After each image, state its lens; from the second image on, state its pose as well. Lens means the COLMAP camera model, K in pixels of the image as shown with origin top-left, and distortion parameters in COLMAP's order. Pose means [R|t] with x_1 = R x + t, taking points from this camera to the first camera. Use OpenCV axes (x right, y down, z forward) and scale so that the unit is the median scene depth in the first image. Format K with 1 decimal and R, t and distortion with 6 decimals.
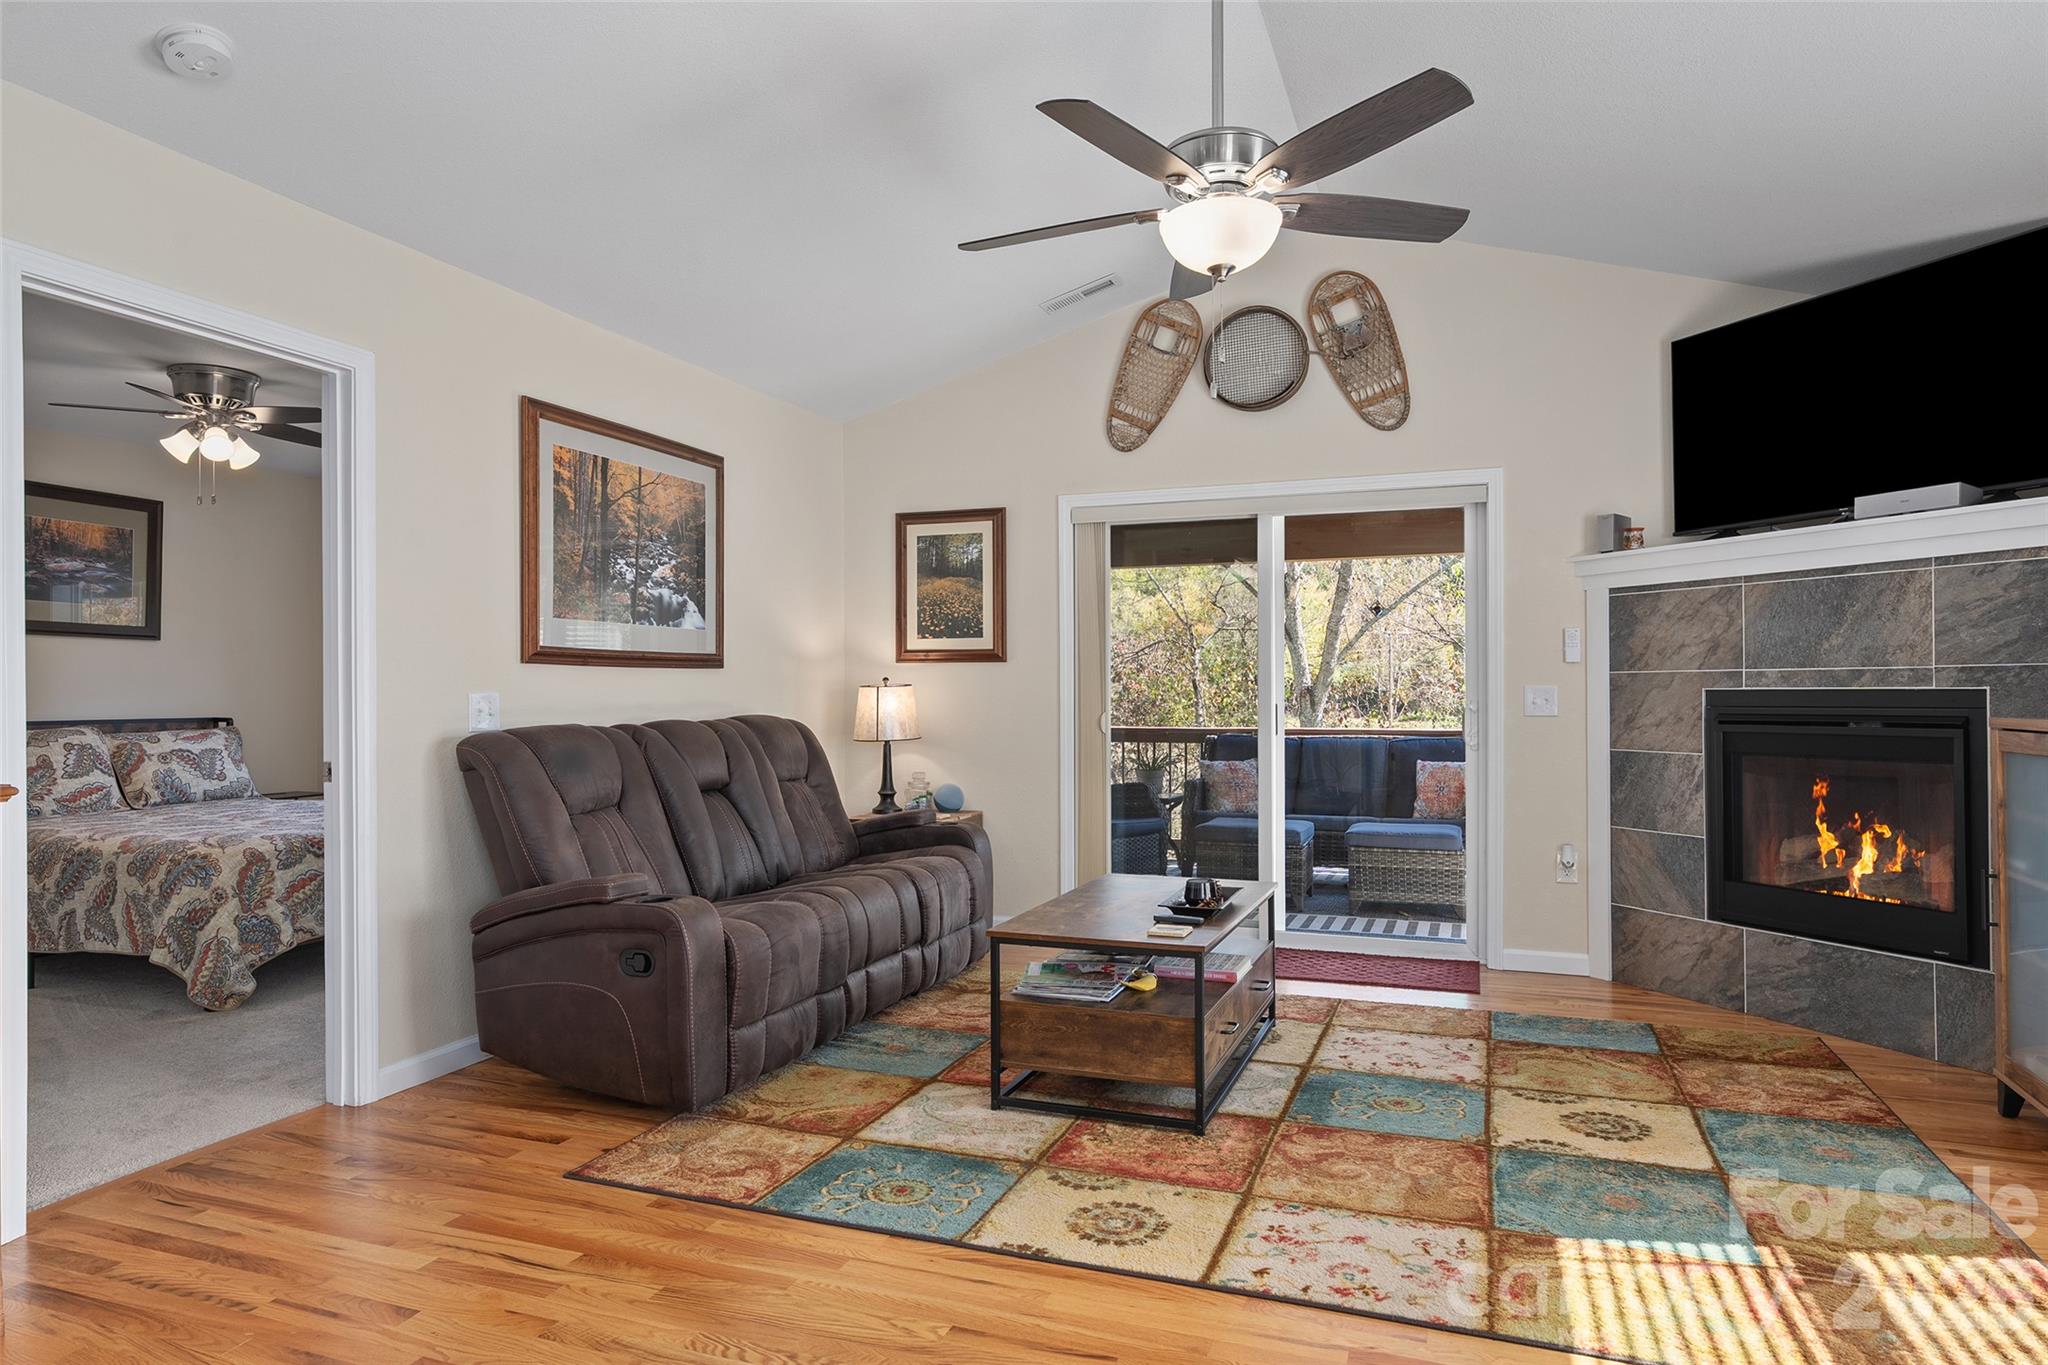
lens RADIAL K [[1197.9, 0, 1019.5], [0, 1197.9, 686.2], [0, 0, 1]] dist [-0.000162, -0.000831]
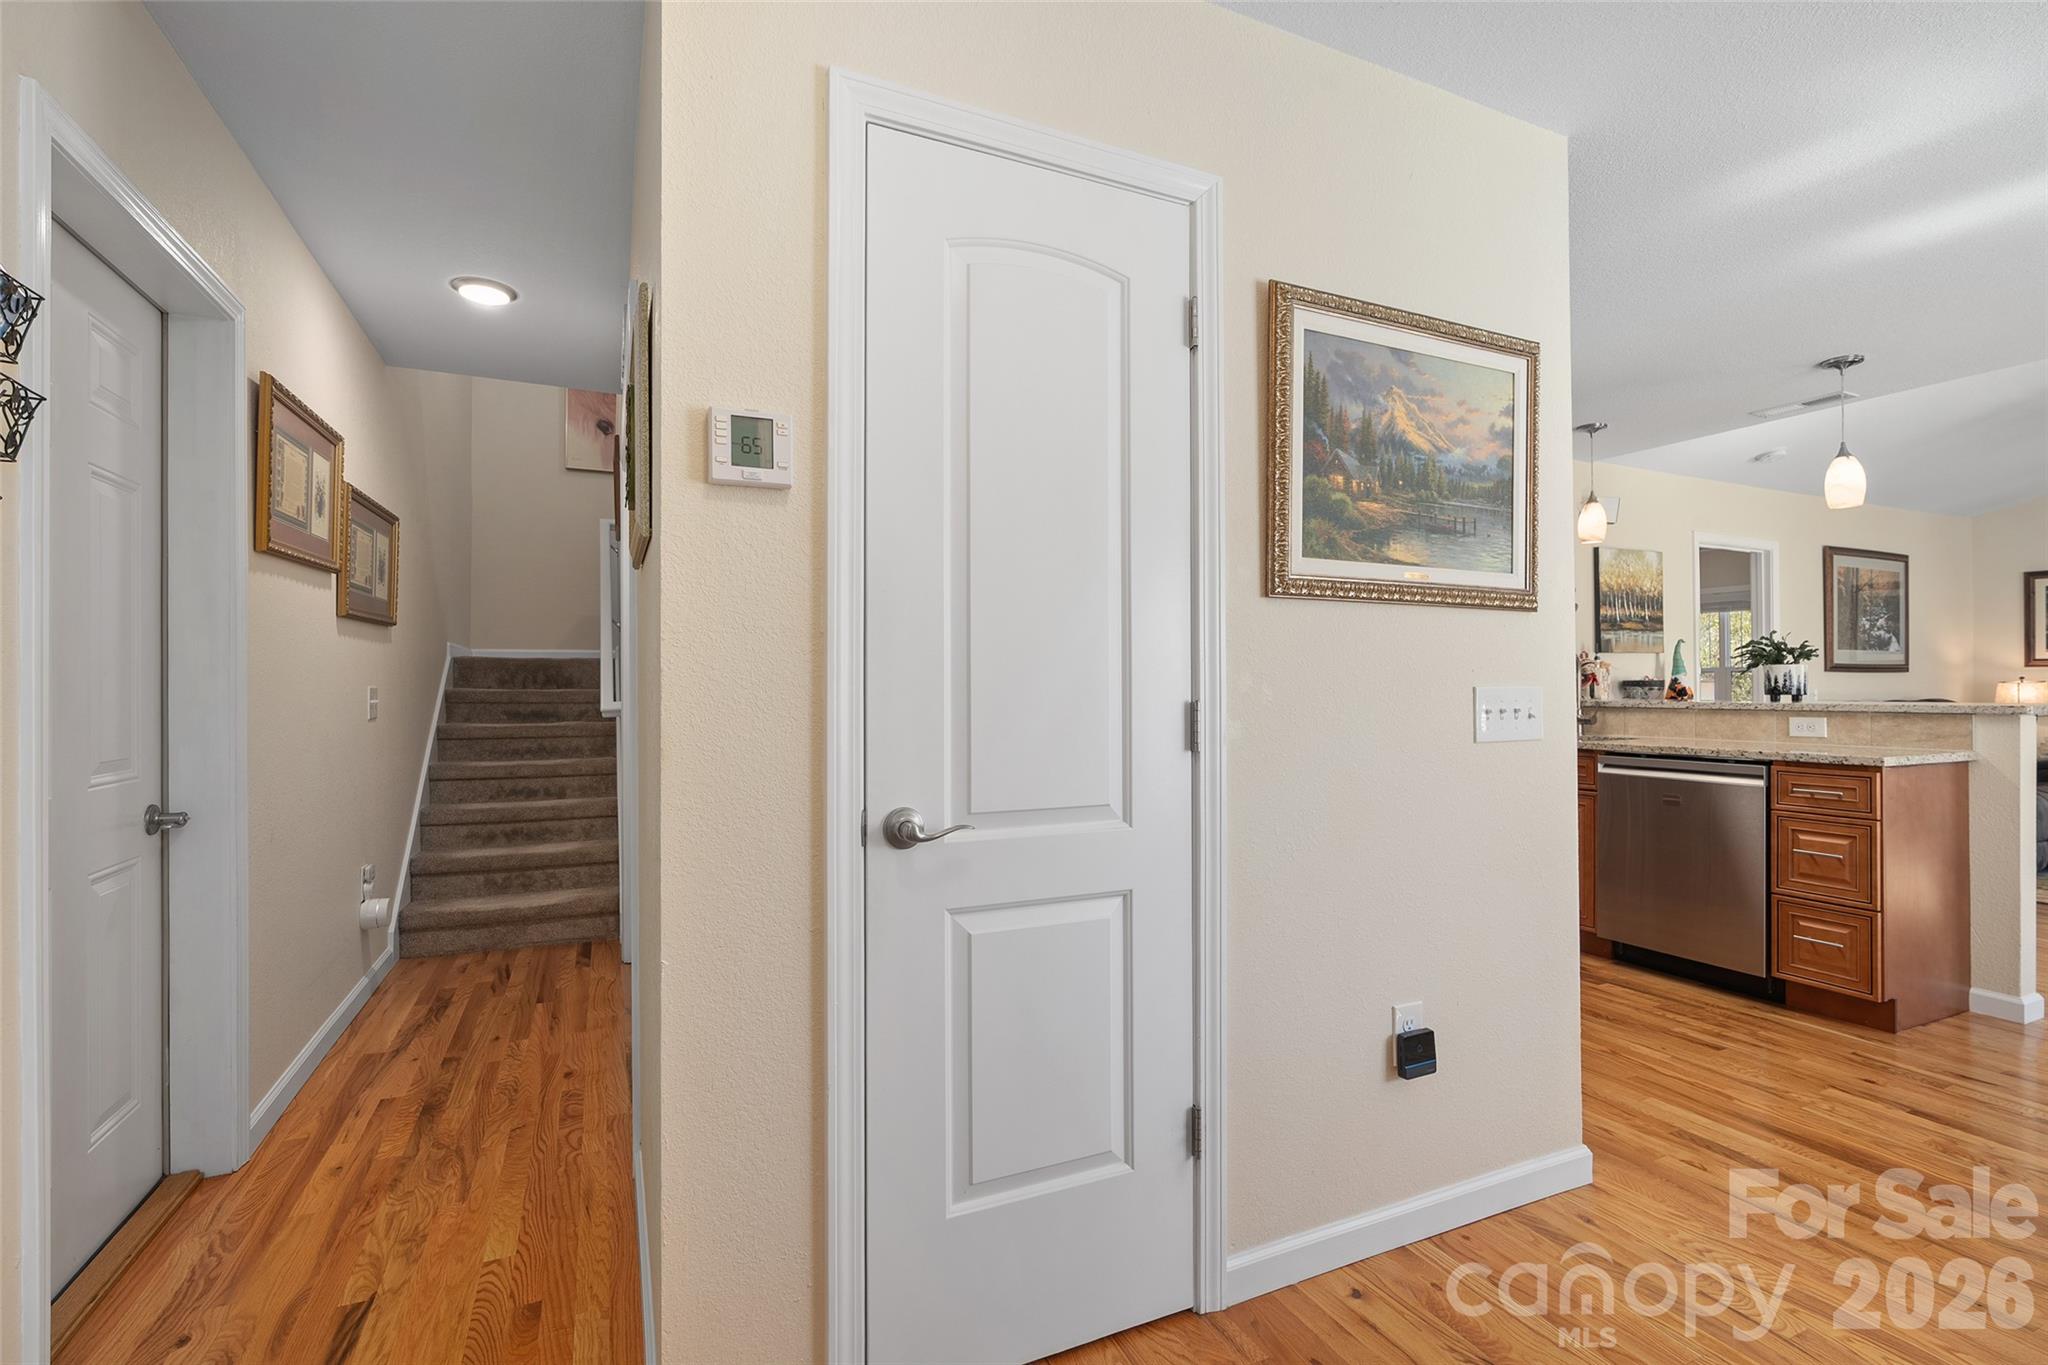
lens RADIAL K [[927.7, 0, 1006.5], [0, 927.7, 675.5], [0, 0, 1]] dist [-0.010003, 0.002627]
pose [[0.707532, -0.001802, -0.706679, -0.286089], [0.000077, 0.999997, -0.002472, -0.008394], [0.706681, 0.001695, 0.707530, -1.175124]]
